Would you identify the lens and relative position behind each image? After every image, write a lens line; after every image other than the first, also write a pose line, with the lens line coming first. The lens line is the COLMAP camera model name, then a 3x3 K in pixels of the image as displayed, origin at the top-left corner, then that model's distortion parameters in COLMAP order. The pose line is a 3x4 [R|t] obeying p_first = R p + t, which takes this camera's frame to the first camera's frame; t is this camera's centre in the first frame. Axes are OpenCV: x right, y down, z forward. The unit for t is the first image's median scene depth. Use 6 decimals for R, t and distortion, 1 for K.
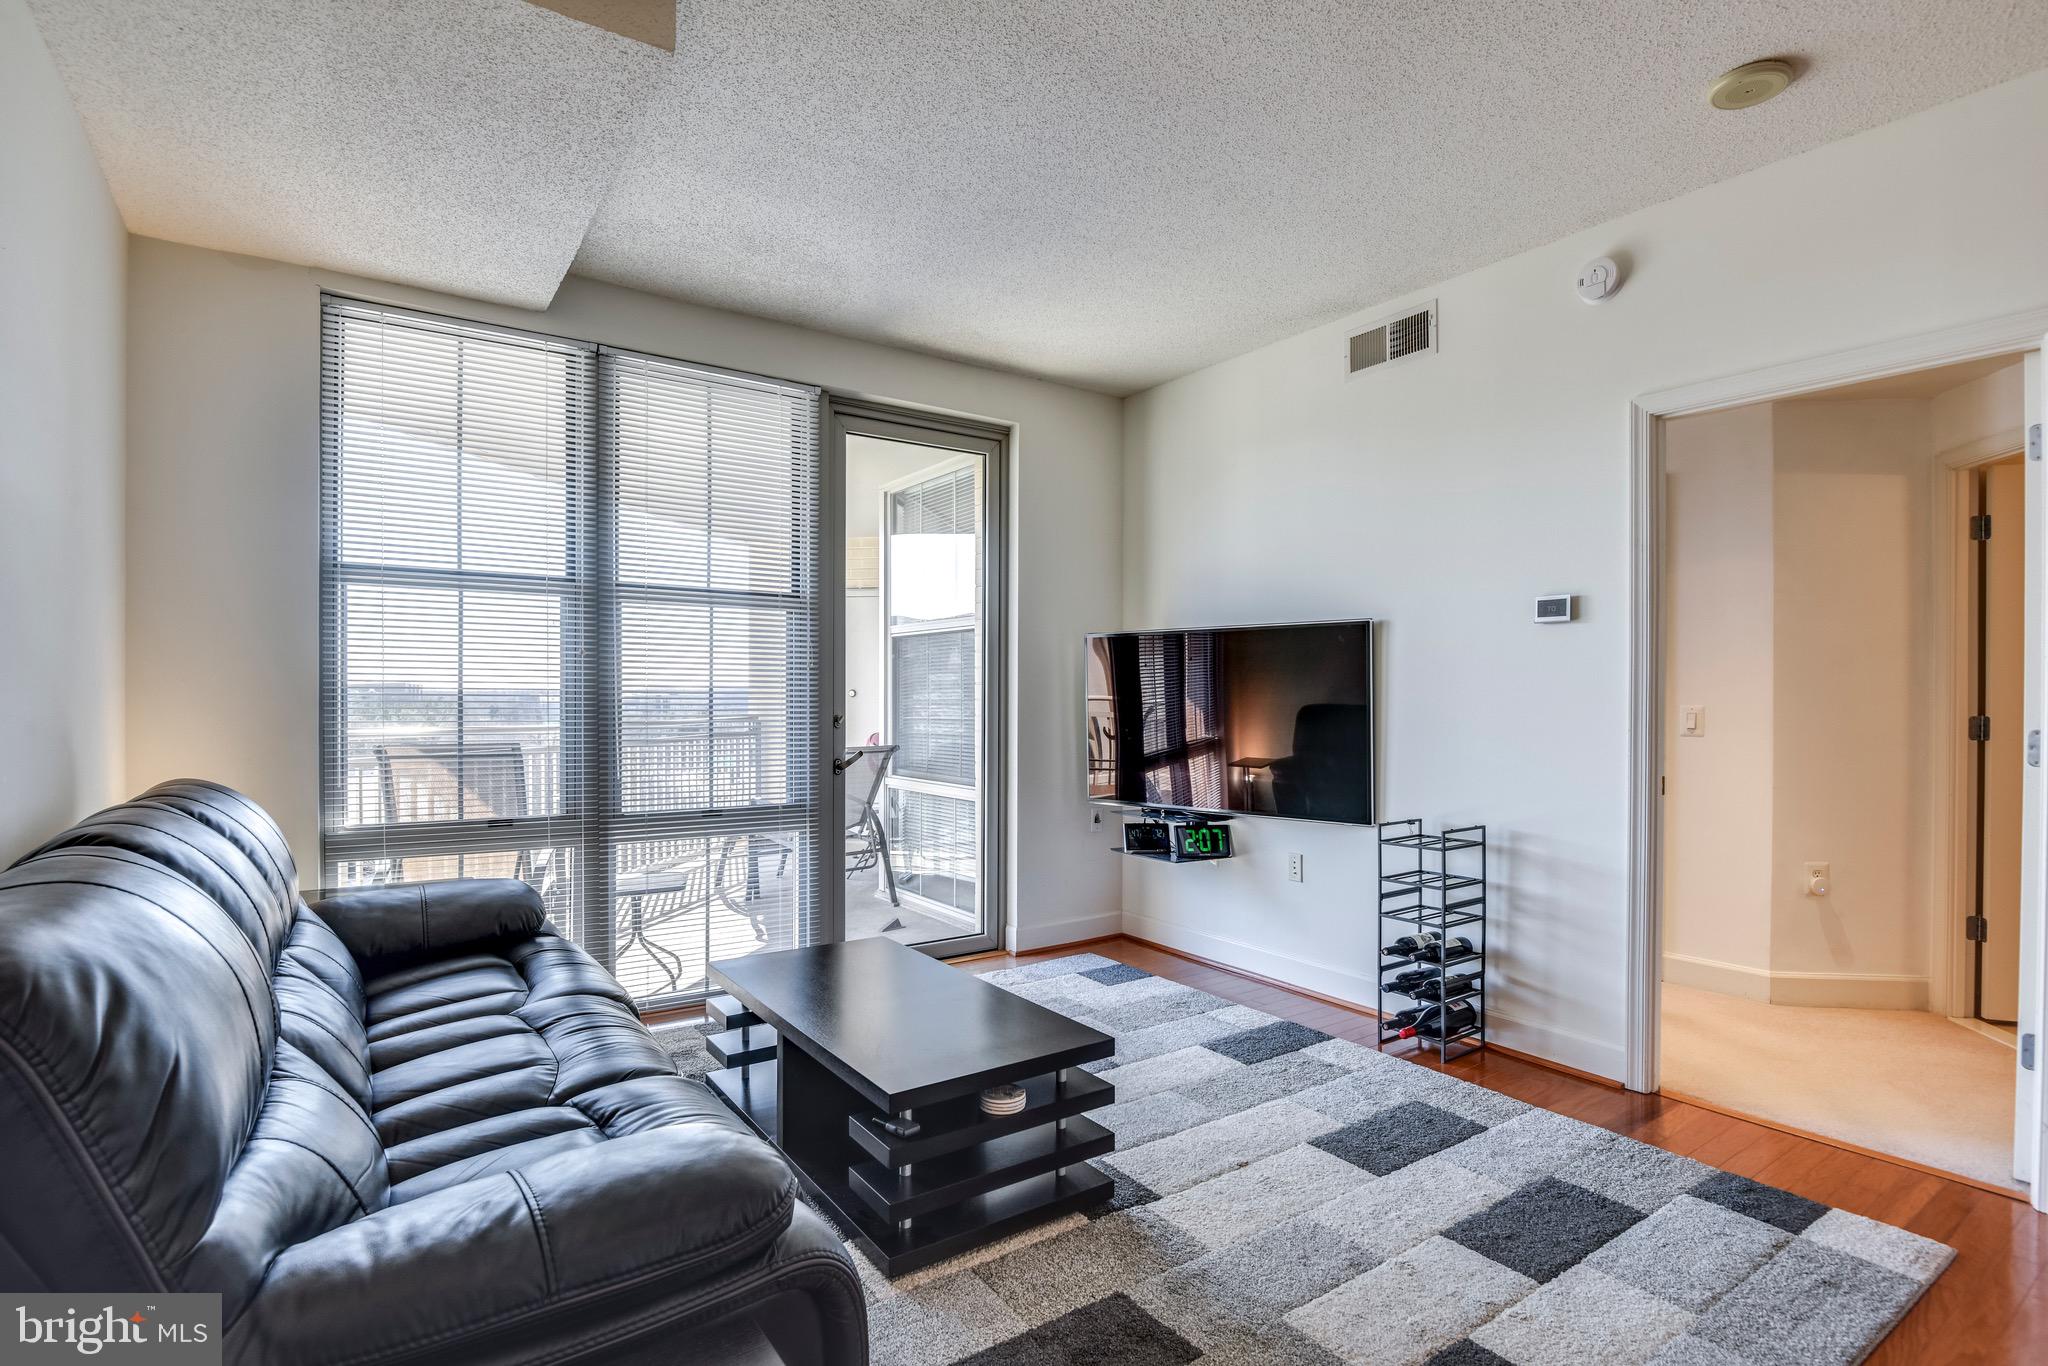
lens RADIAL K [[1008.6, 0, 1031.4], [0, 1008.6, 702.7], [0, 0, 1]] dist [-0.002475, -0.014451]
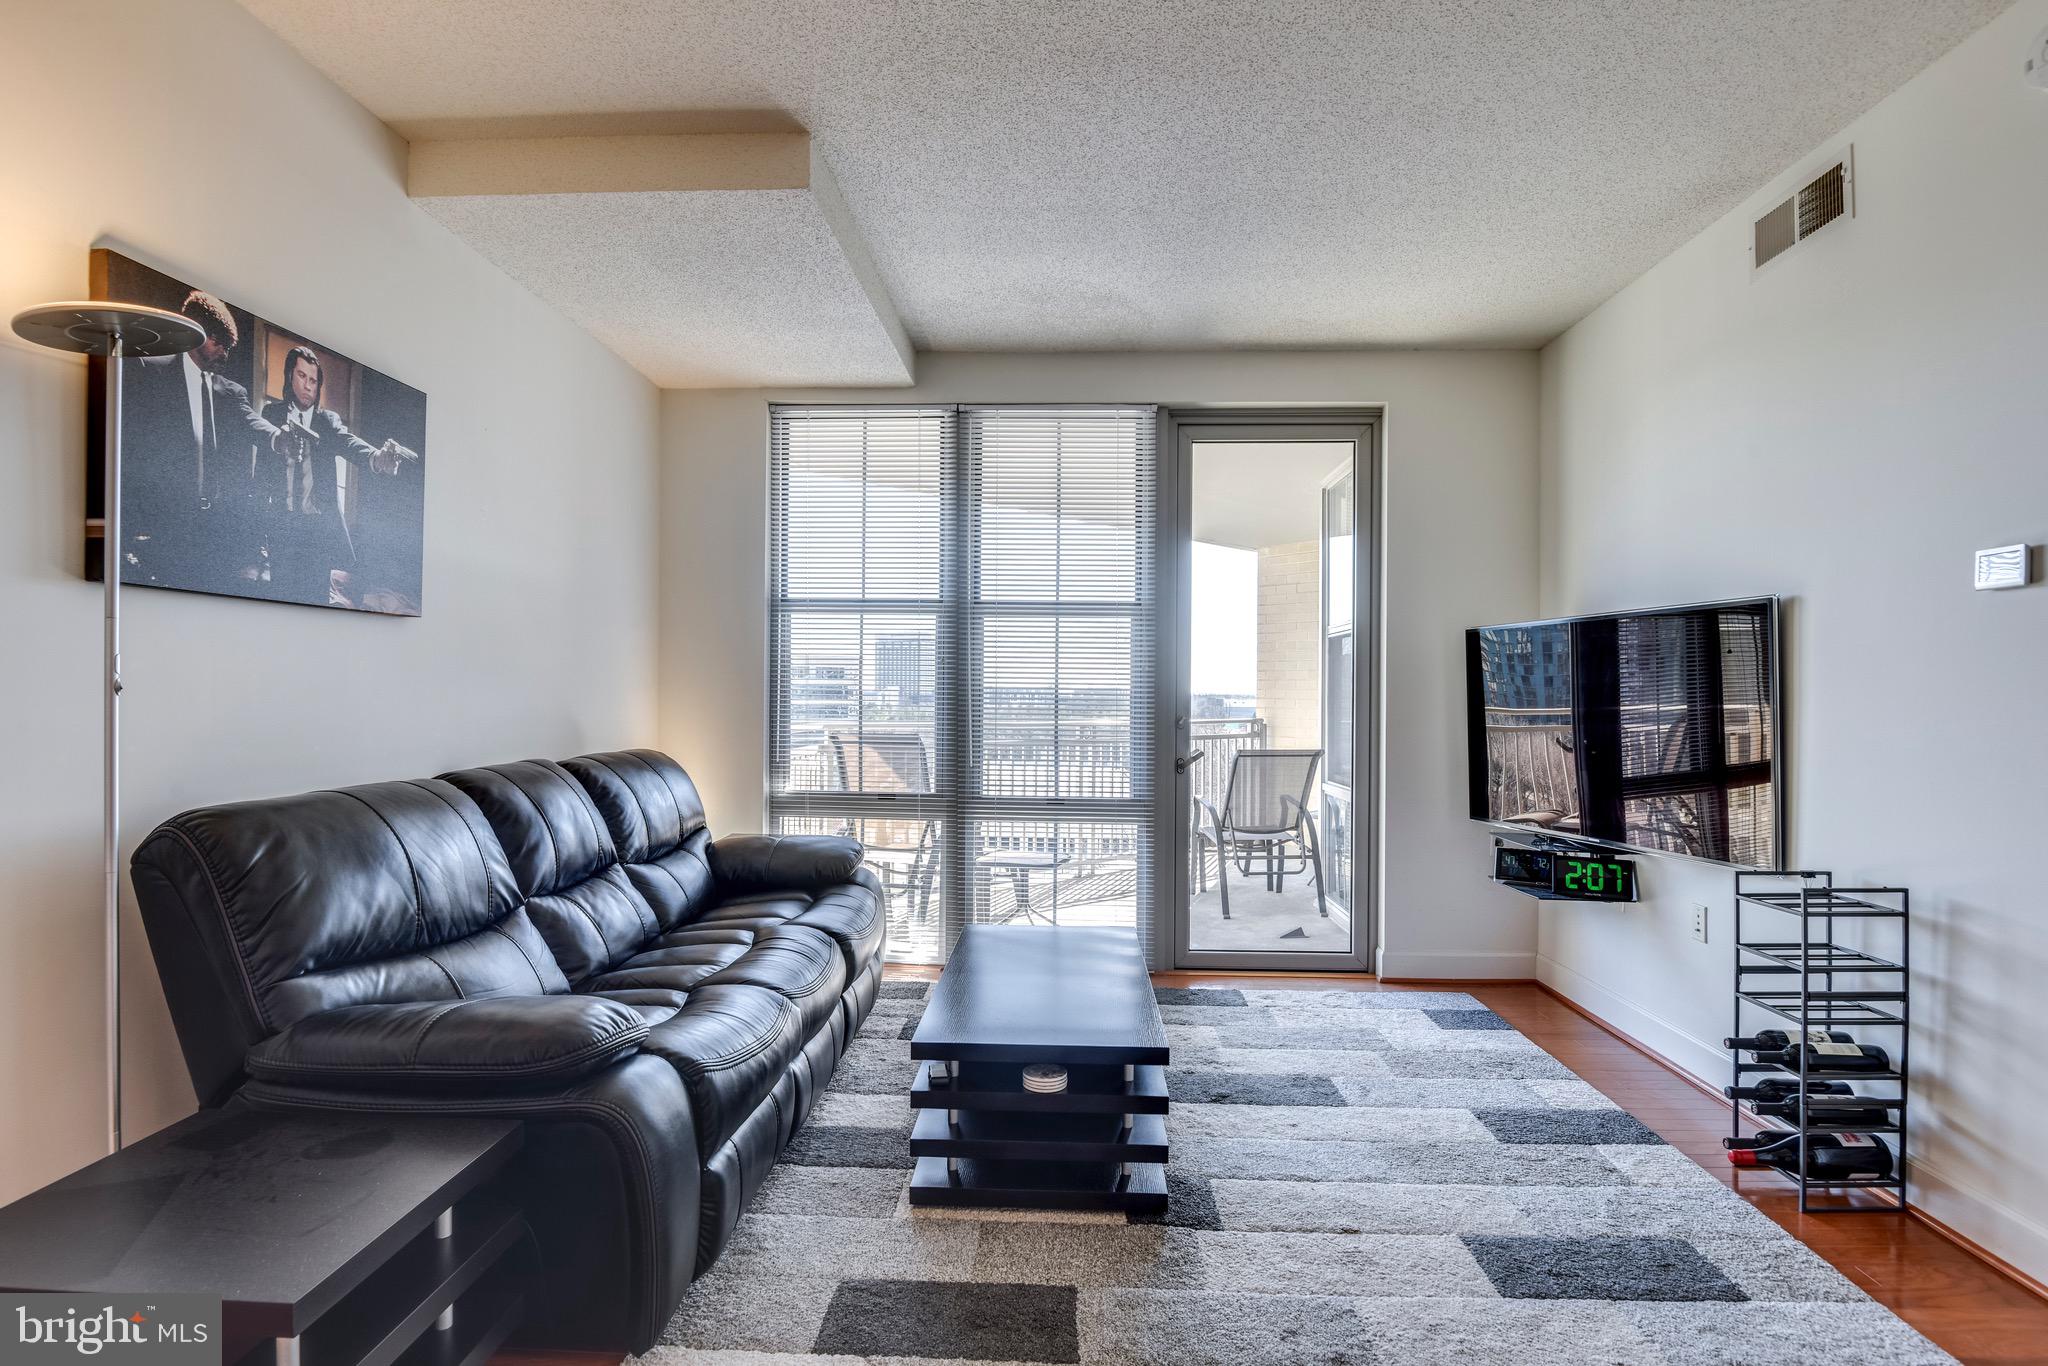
lens RADIAL K [[1010.9, 0, 1012.3], [0, 1010.9, 693.6], [0, 0, 1]] dist [-0.002988, -0.013070]
pose [[0.796112, 0.001265, -0.605148, 0.371598], [-0.009000, 0.999912, -0.009750, 0.001236], [0.605083, 0.013208, 0.796053, 0.085842]]
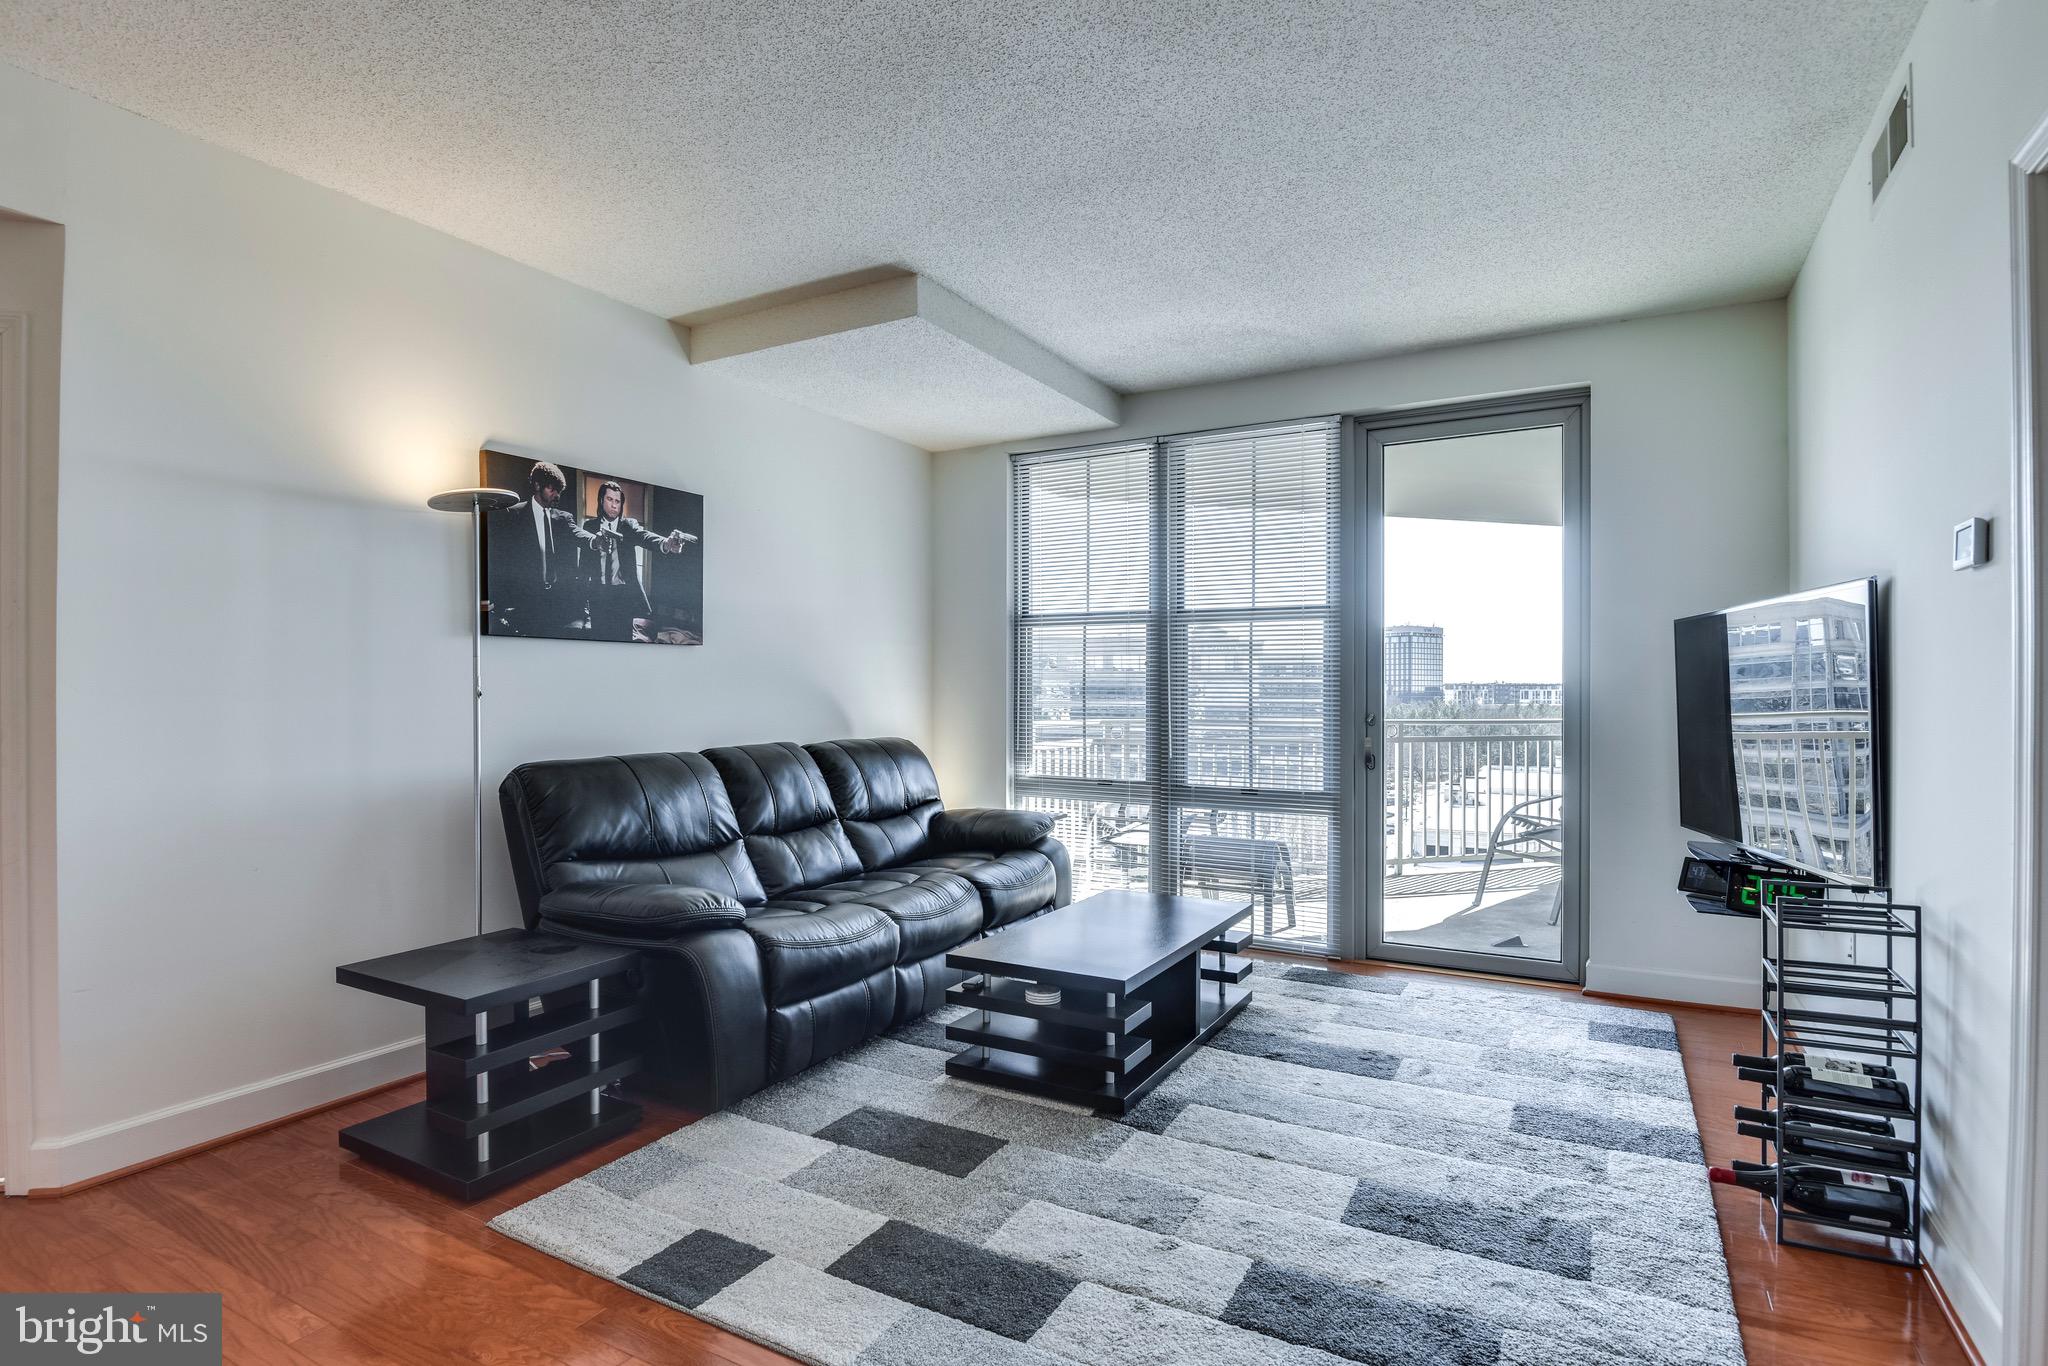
lens RADIAL K [[1010.9, 0, 1012.3], [0, 1010.9, 693.6], [0, 0, 1]] dist [-0.002988, -0.013070]
pose [[0.443926, -0.002555, -0.896060, 0.740698], [-0.005532, 0.999969, -0.005592, -0.000684], [0.896046, 0.007440, 0.443898, 0.231801]]
